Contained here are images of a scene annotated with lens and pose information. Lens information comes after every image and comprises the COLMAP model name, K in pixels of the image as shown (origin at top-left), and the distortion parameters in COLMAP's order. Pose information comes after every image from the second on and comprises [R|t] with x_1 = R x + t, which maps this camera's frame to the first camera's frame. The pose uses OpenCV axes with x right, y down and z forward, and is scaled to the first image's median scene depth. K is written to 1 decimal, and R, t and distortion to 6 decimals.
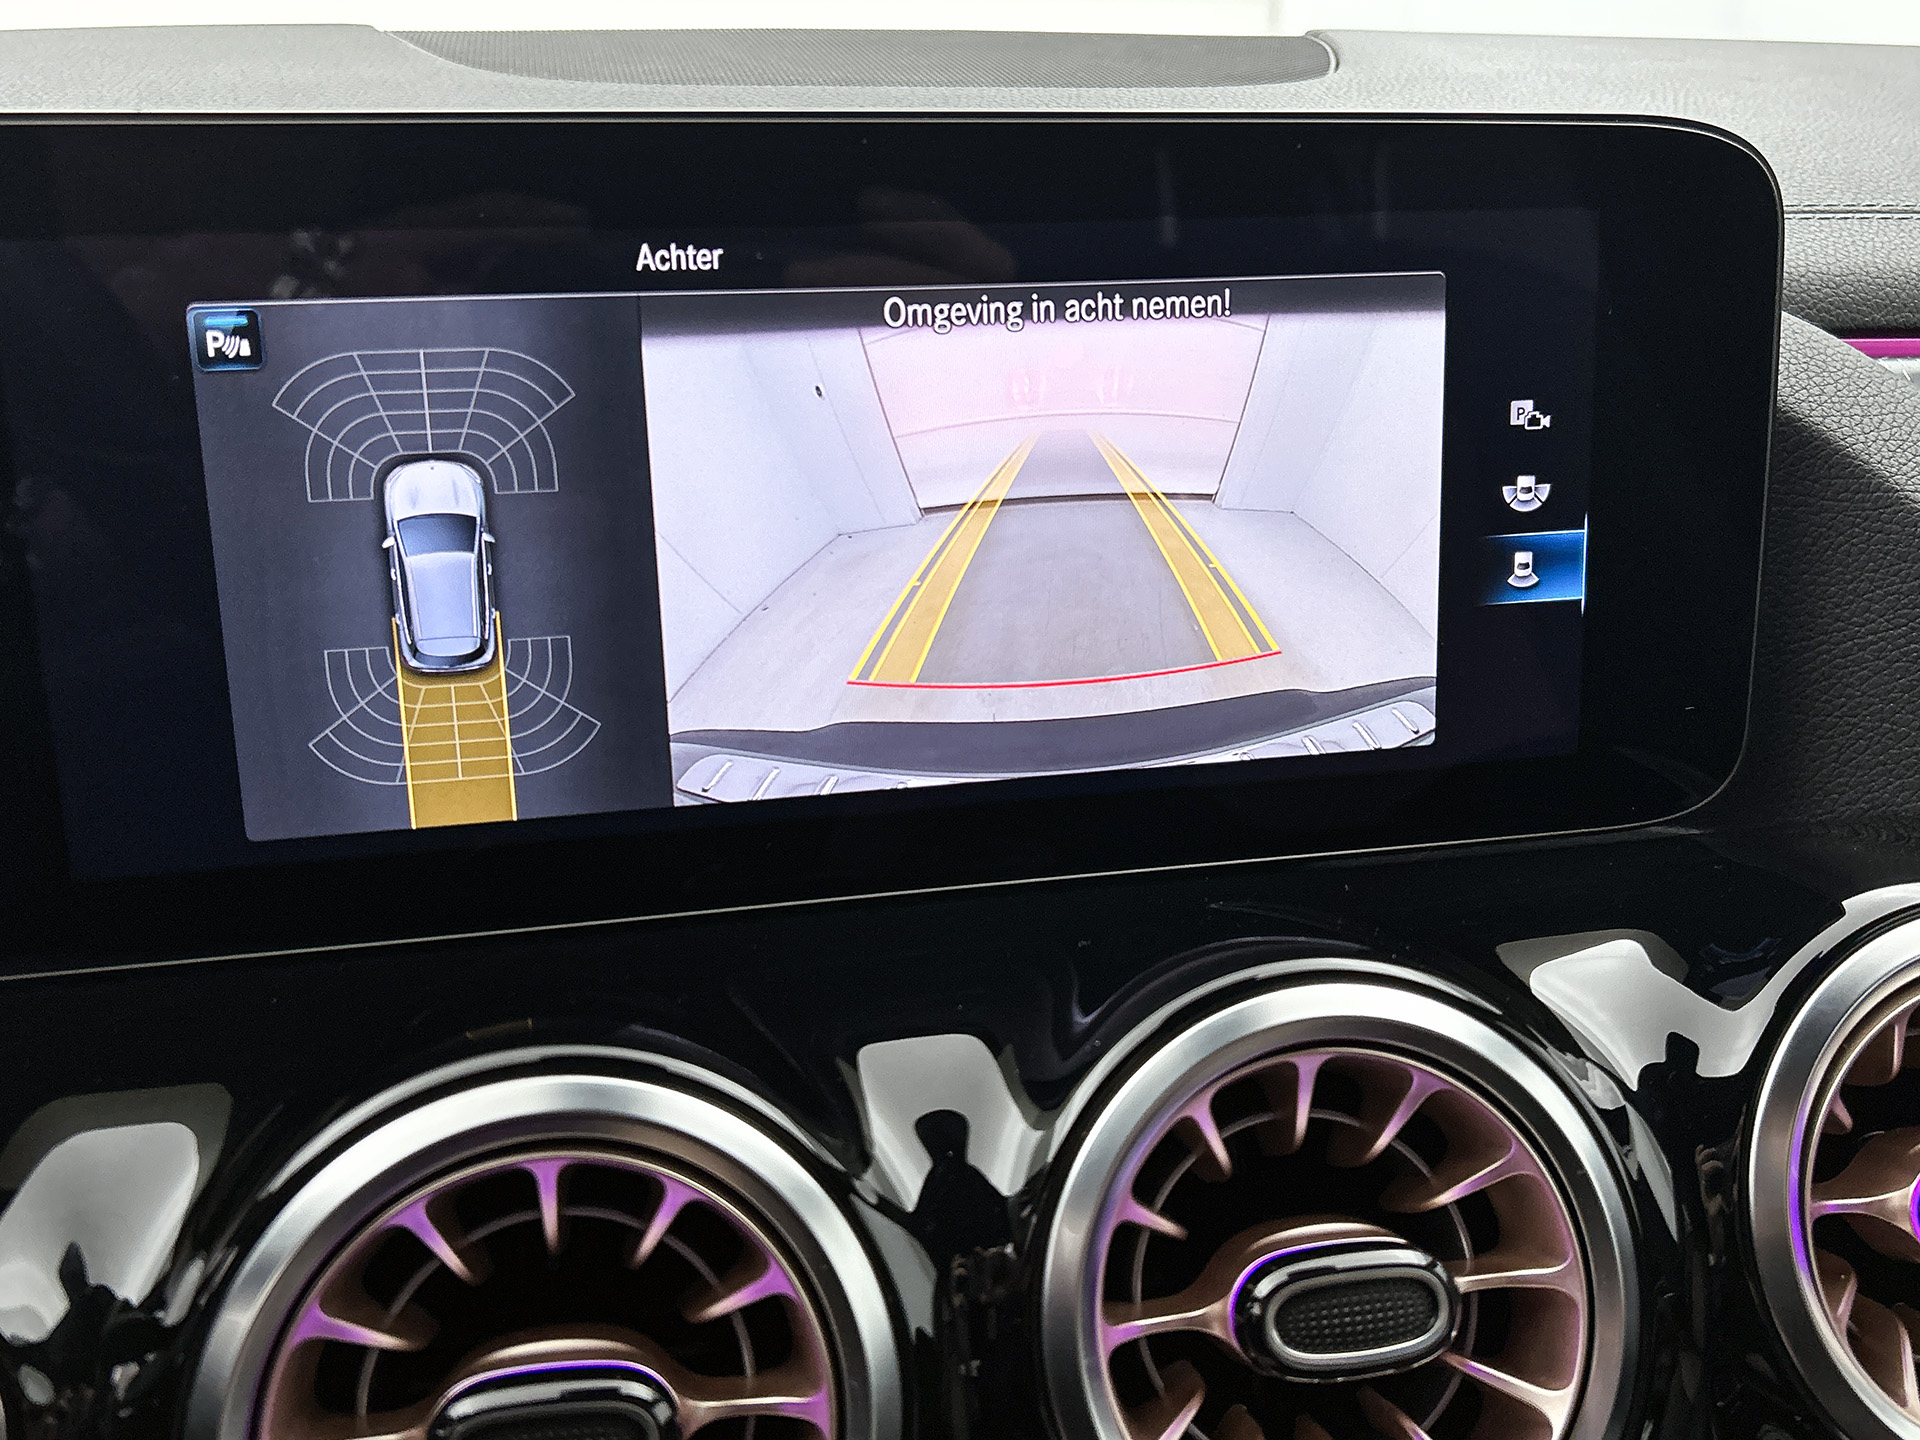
lens RADIAL K [[1805.9, 0, 971.7], [0, 1805.9, 712.5], [0, 0, 1]] dist [-0.000752, 0.003222]
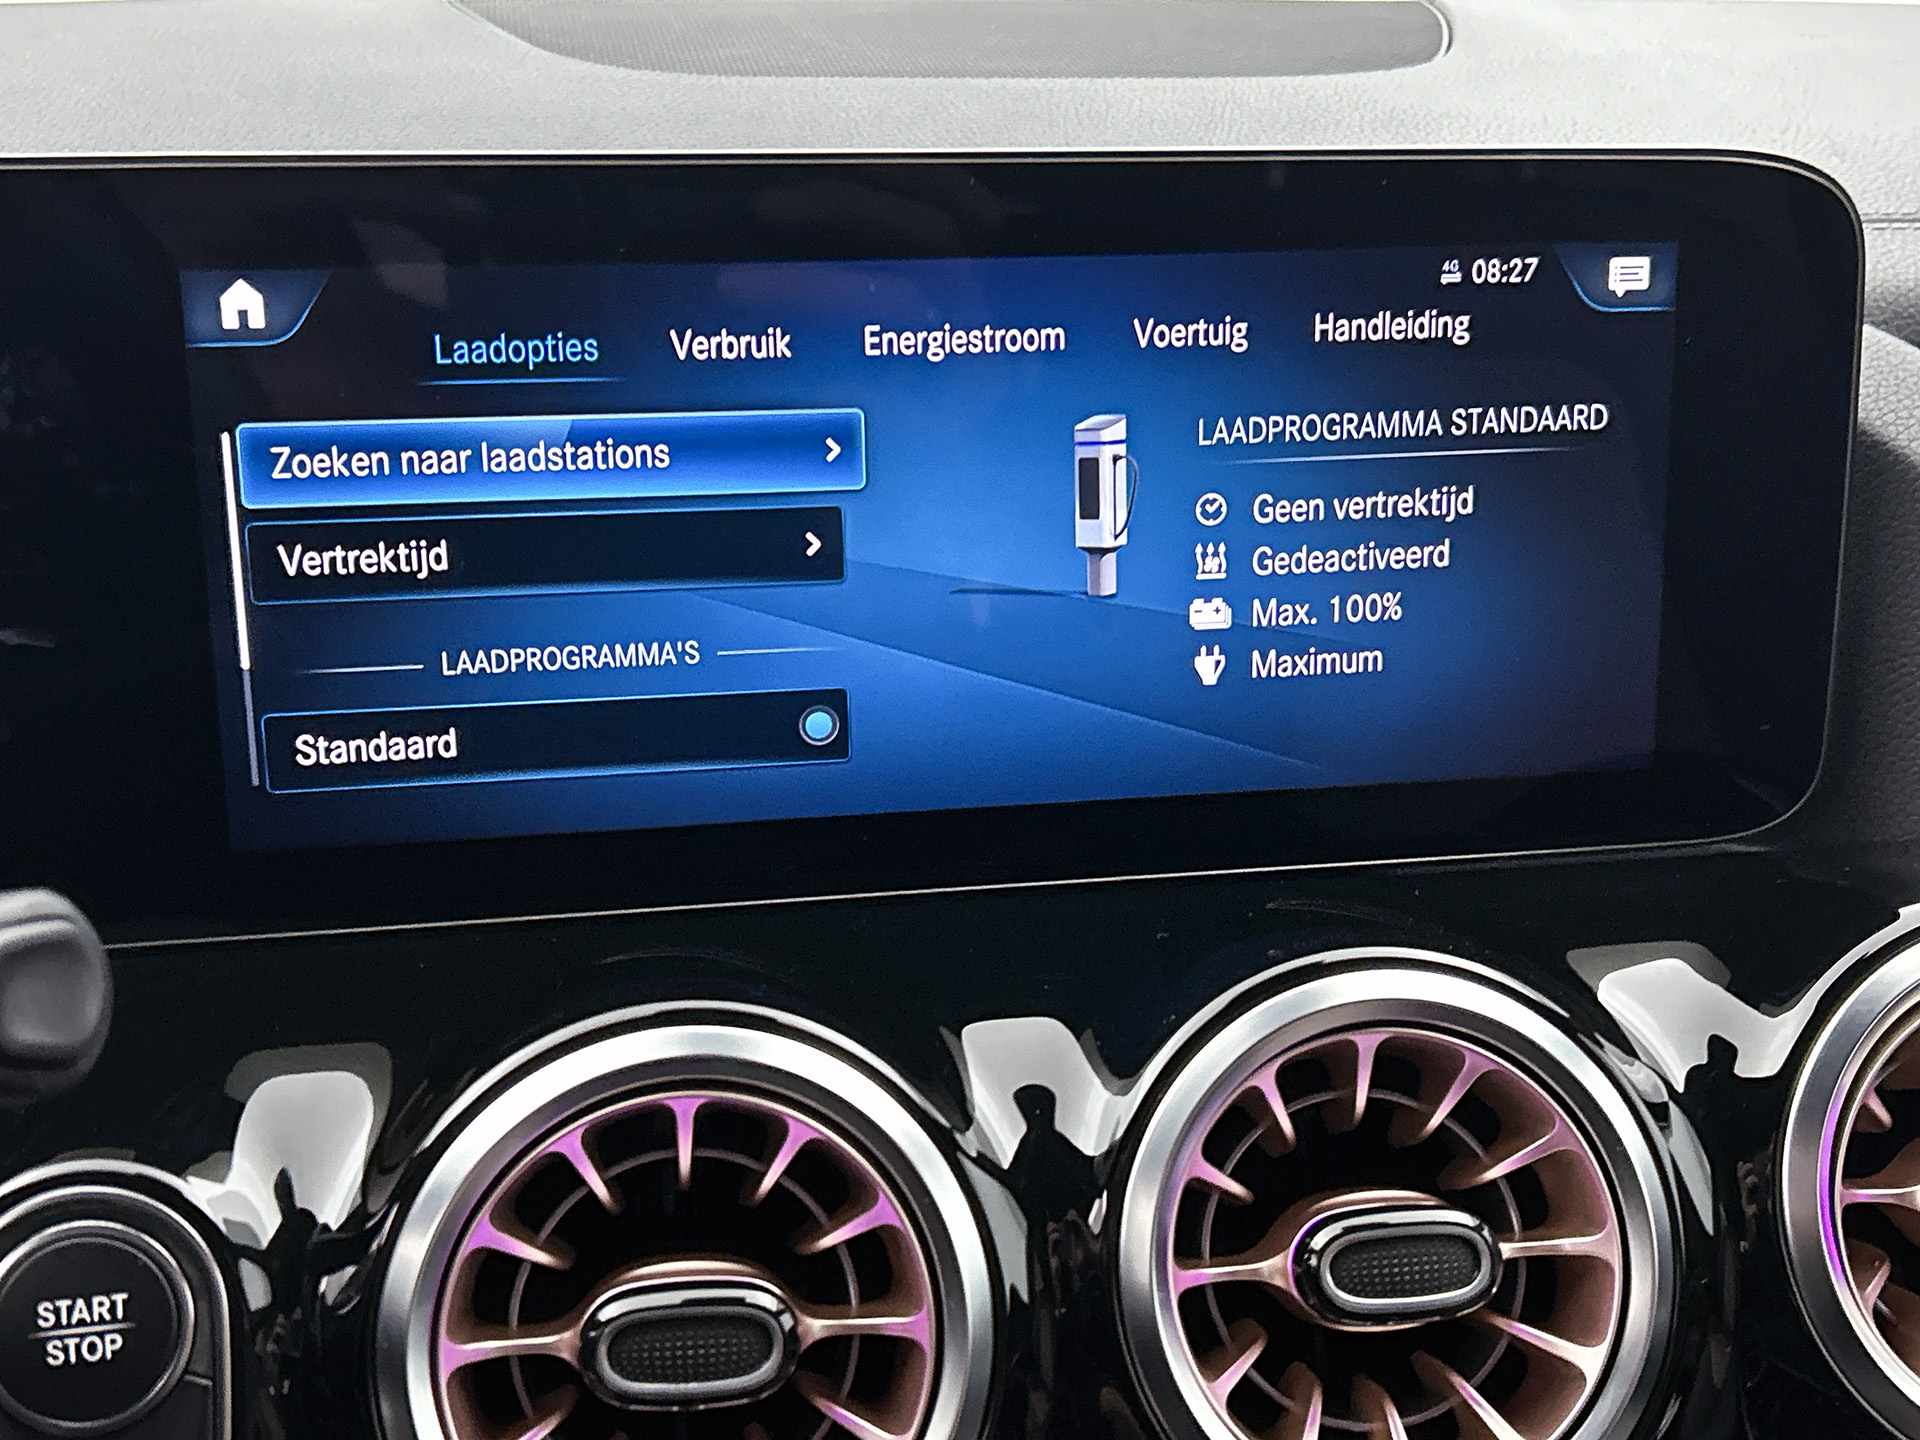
lens RADIAL K [[2245.5, 0, 937.5], [0, 2245.5, 762.8], [0, 0, 1]] dist [0.117497, -0.352114]
pose [[0.999103, 0.019265, -0.037711, -0.025162], [-0.018789, 0.999740, 0.012931, 0.013041], [0.037951, -0.012211, 0.999205, -0.376179]]
